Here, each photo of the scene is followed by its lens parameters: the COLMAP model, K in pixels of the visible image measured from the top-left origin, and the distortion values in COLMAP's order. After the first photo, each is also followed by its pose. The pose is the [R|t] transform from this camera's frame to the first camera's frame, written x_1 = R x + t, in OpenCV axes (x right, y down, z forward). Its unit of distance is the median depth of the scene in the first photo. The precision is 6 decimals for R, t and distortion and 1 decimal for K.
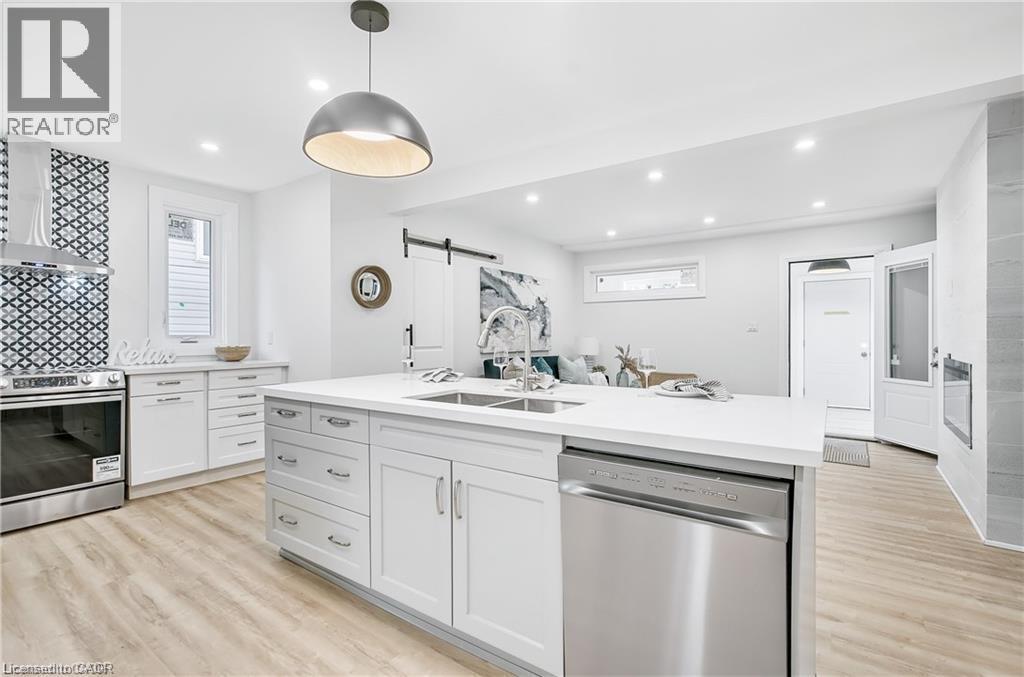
lens RADIAL K [[470.7, 0, 512.6], [0, 470.7, 337.3], [0, 0, 1]] dist [-0.000635, -0.000344]
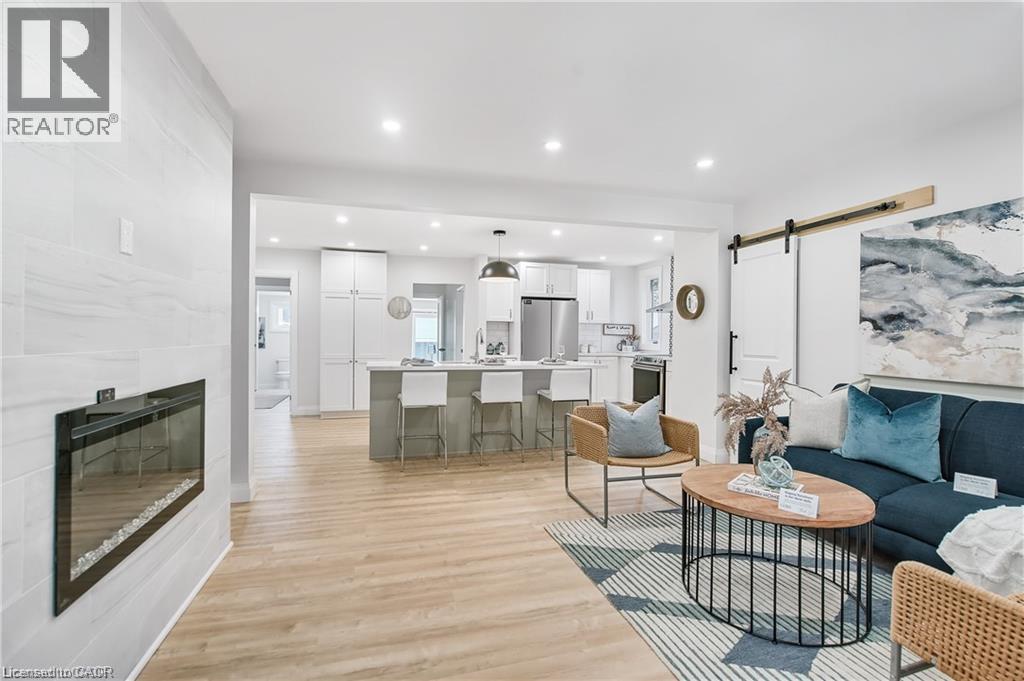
lens RADIAL K [[465.4, 0, 513.3], [0, 465.4, 337.1], [0, 0, 1]] dist [-0.000668, -0.000037]
pose [[-0.622629, -0.002160, -0.782515, 1.041006], [-0.008069, 0.999961, 0.003660, -0.019015], [0.782476, 0.008593, -0.622621, 1.550285]]
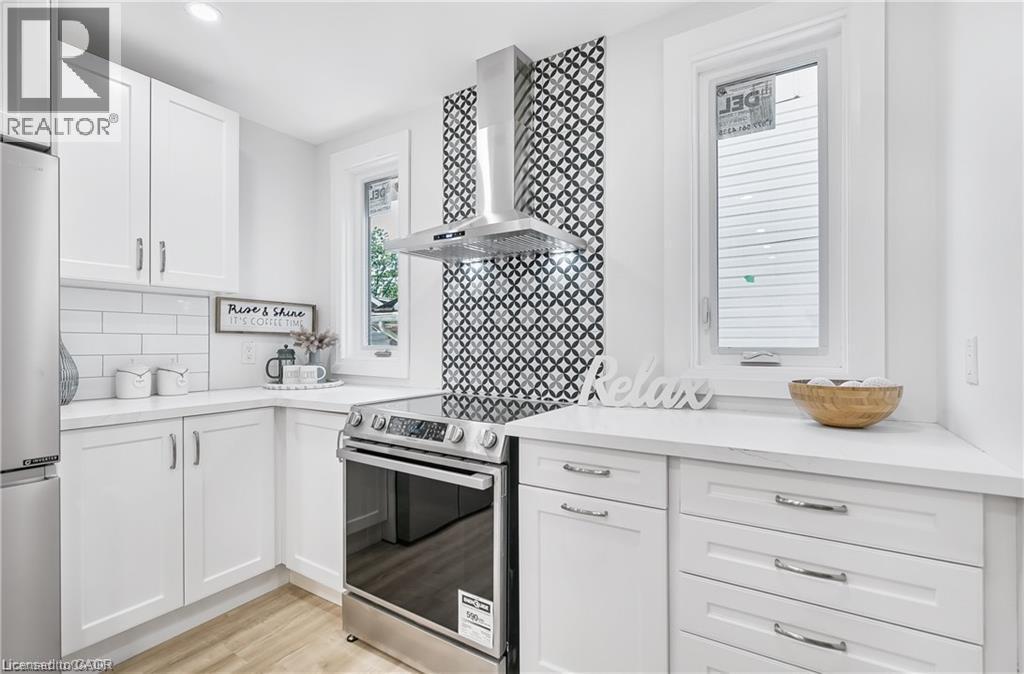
lens RADIAL K [[470.7, 0, 508.5], [0, 470.7, 338.4], [0, 0, 1]] dist [-0.000635, -0.000344]
pose [[0.051108, -0.005455, -0.998678, -0.313008], [-0.000220, 0.999985, -0.005473, -0.012345], [0.998693, 0.000499, 0.051106, 0.866503]]
